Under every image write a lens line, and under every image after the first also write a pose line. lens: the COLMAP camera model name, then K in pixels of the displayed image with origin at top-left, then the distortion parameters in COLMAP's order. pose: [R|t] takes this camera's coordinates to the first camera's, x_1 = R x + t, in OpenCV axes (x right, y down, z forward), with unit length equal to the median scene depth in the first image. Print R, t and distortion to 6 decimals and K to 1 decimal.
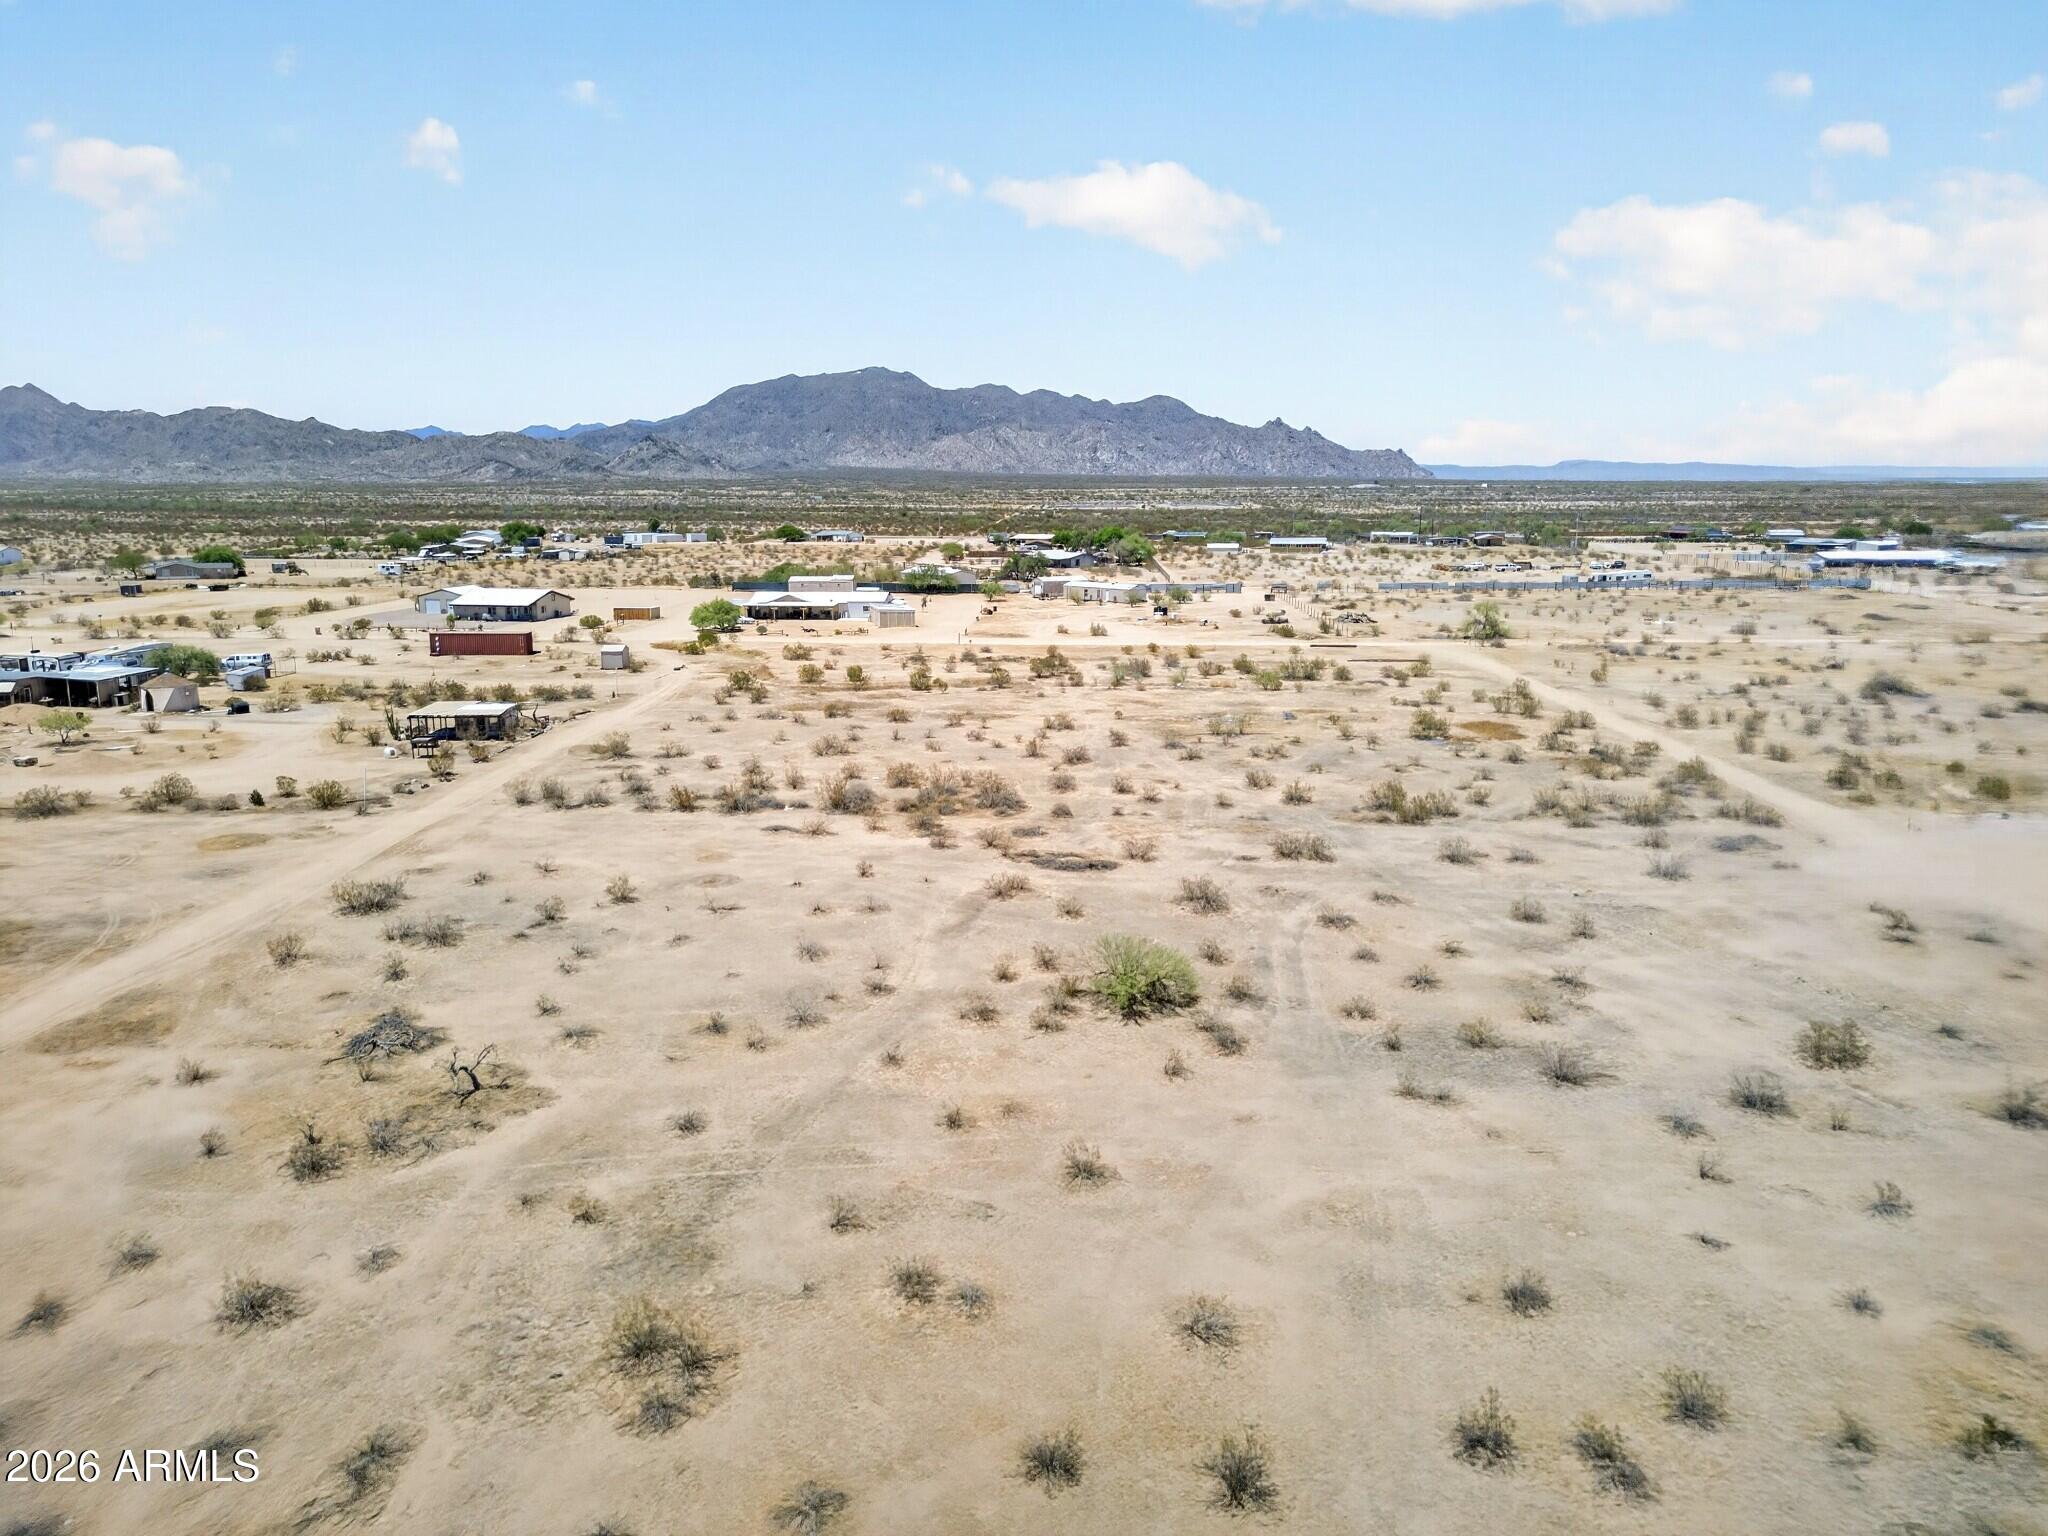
lens RADIAL K [[1461.9, 0, 1023.5], [0, 1461.9, 781.8], [0, 0, 1]] dist [0.009487, -0.017117]
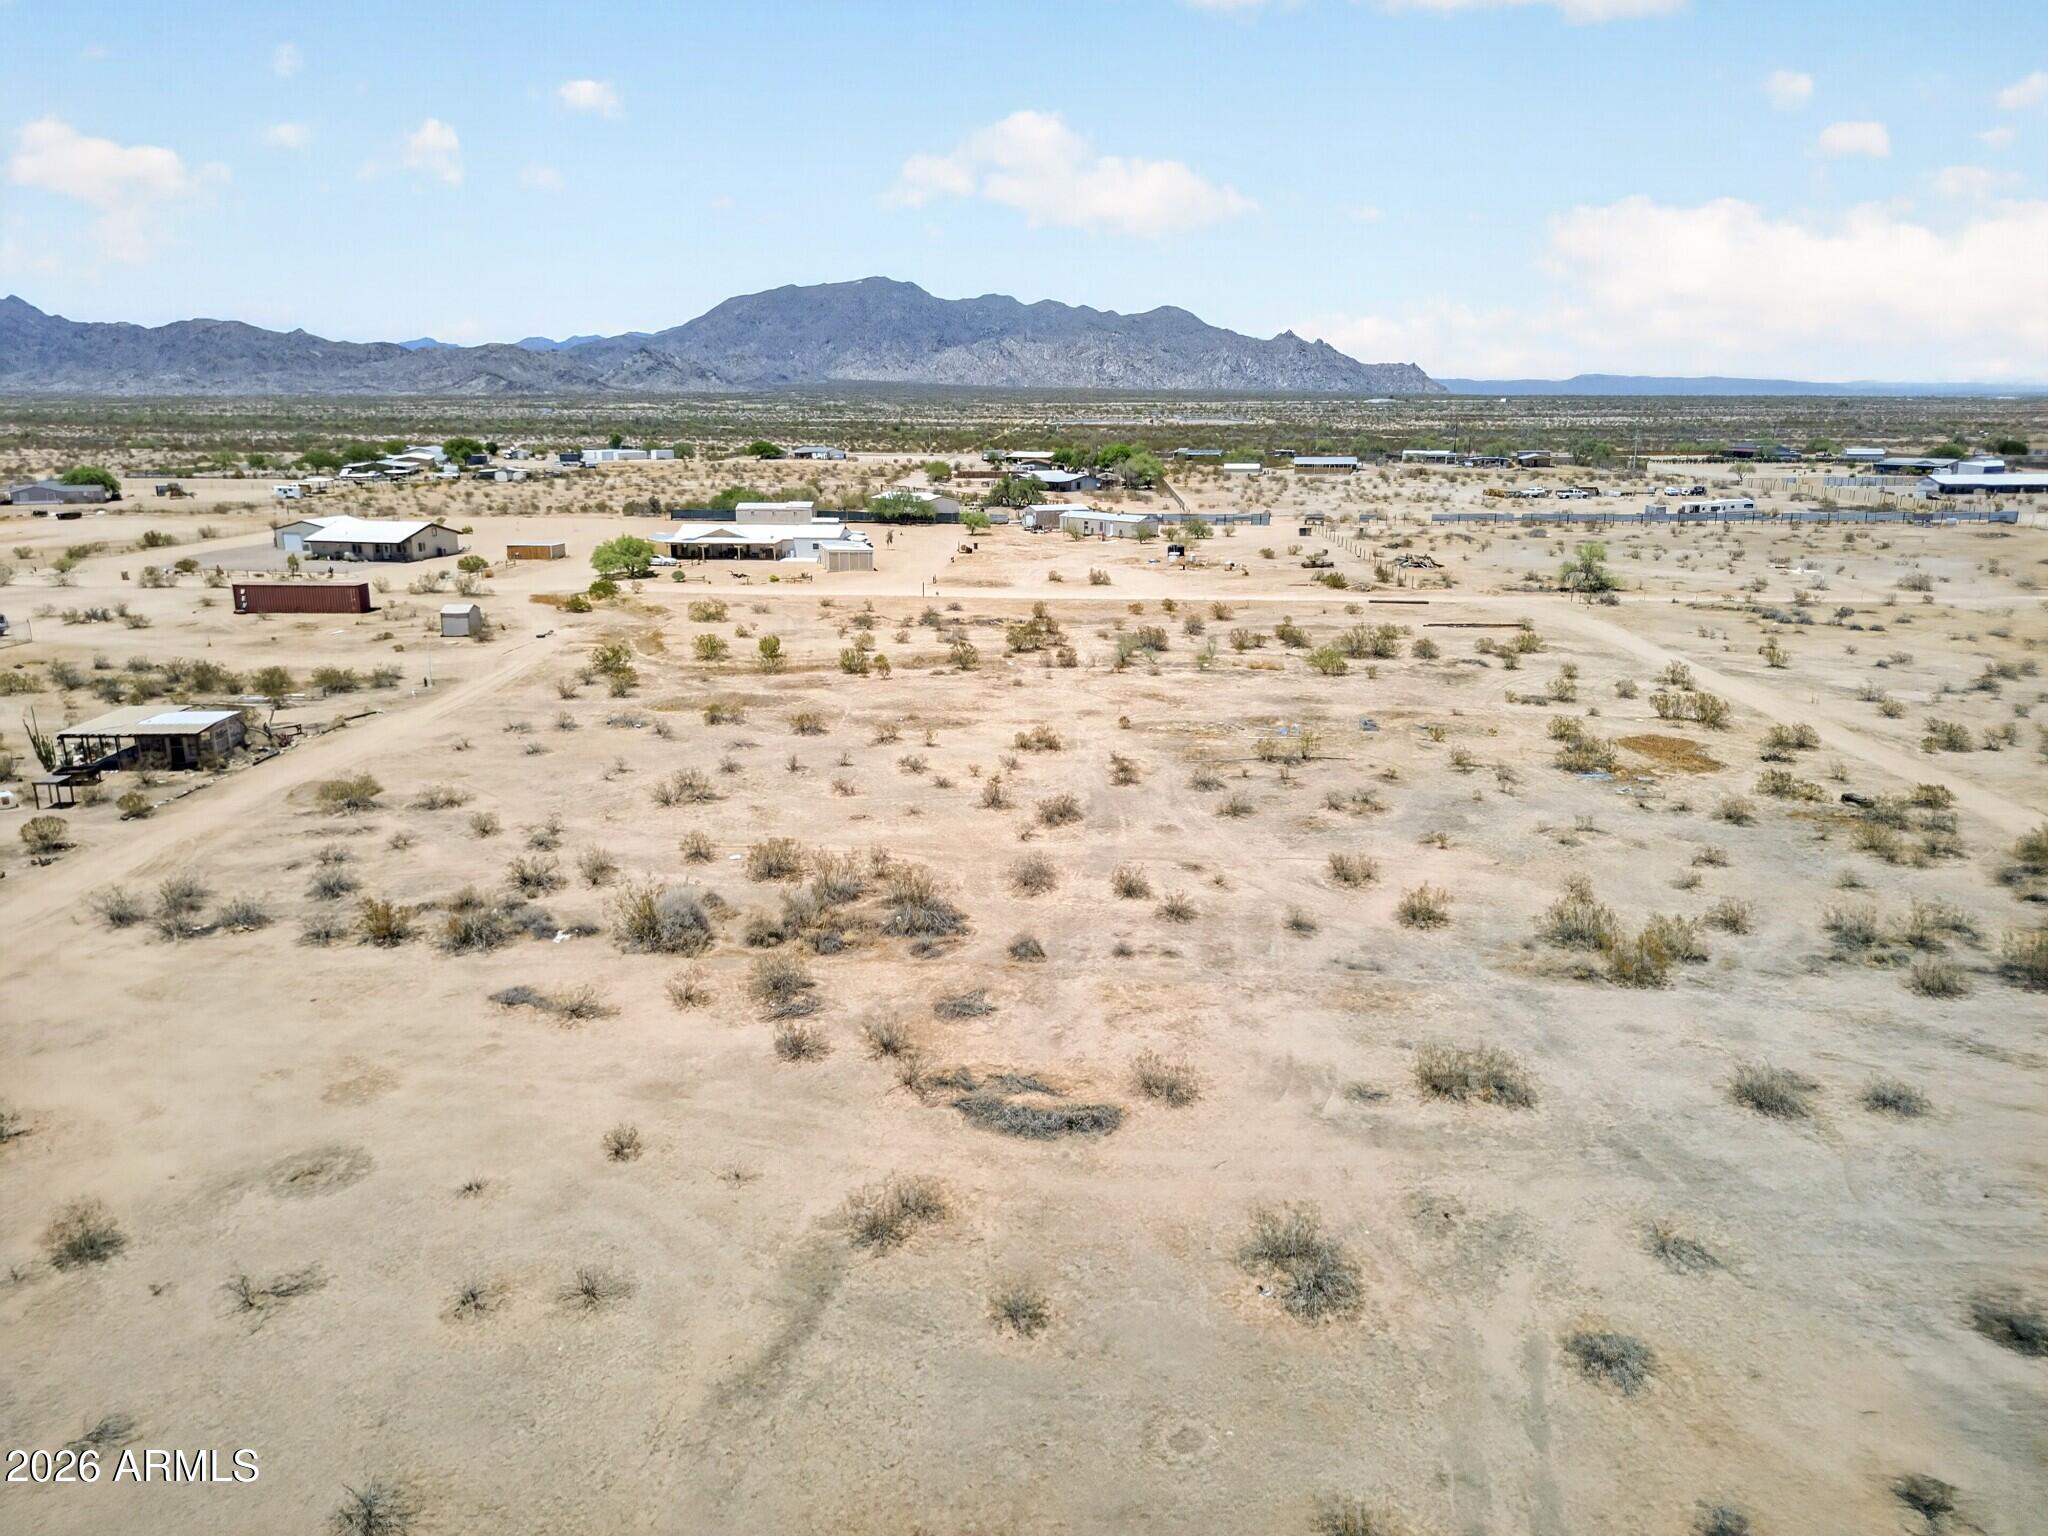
lens RADIAL K [[1461.9, 0, 1016.0], [0, 1461.9, 780.9], [0, 0, 1]] dist [0.009487, -0.017117]
pose [[0.999963, 0.004073, -0.007614, 0.011478], [-0.003650, 0.998490, 0.054809, -0.034181], [0.007826, -0.054779, 0.998468, 0.183445]]
